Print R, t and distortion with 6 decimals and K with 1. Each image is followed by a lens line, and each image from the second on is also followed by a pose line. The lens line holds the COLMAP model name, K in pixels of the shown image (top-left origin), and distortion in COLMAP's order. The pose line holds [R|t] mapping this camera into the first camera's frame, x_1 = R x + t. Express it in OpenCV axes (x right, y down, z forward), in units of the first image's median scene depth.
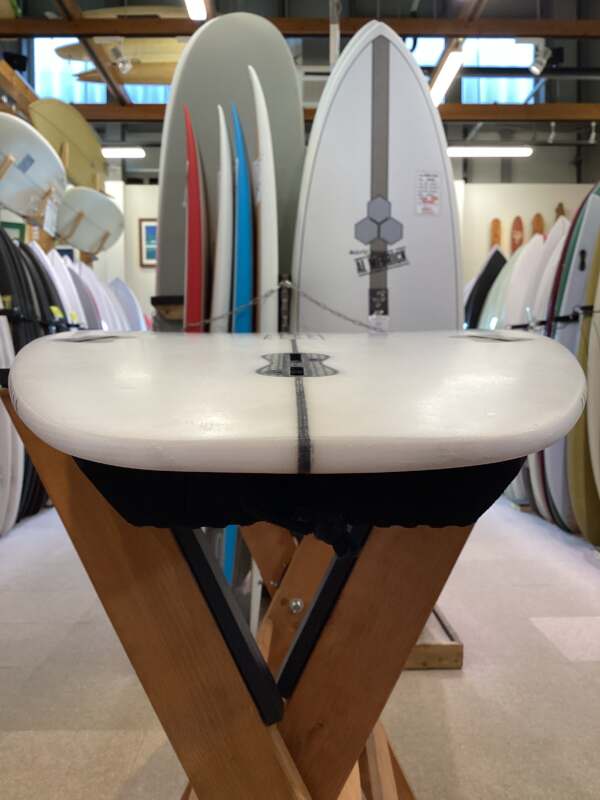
lens RADIAL K [[749.0, 0, 296.2], [0, 749.0, 397.7], [0, 0, 1]] dist [0.049903, -0.109496]
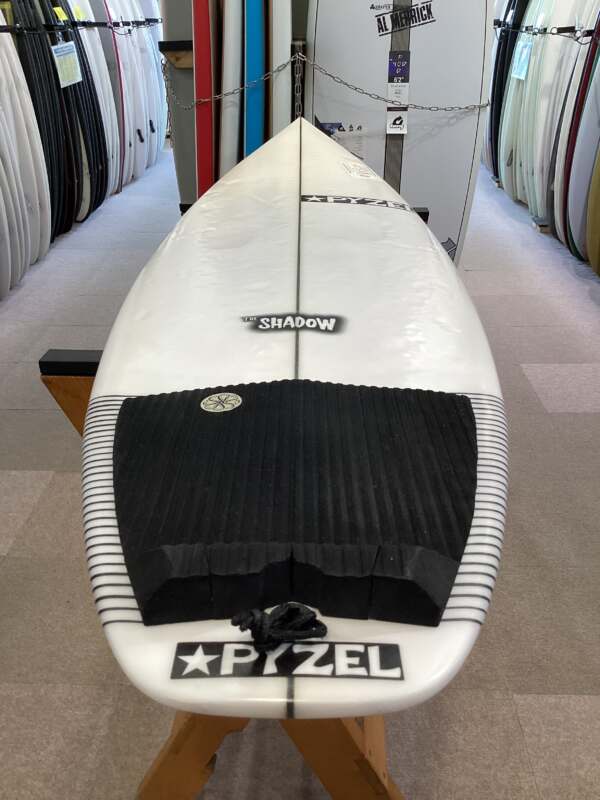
lens RADIAL K [[740.2, 0, 295.6], [0, 740.2, 401.9], [0, 0, 1]] dist [0.064563, -0.135373]
pose [[0.999165, 0.015454, -0.037829, 0.013988], [0.002481, 0.901077, 0.433651, -0.098828], [0.040789, -0.433383, 0.900286, -0.019995]]
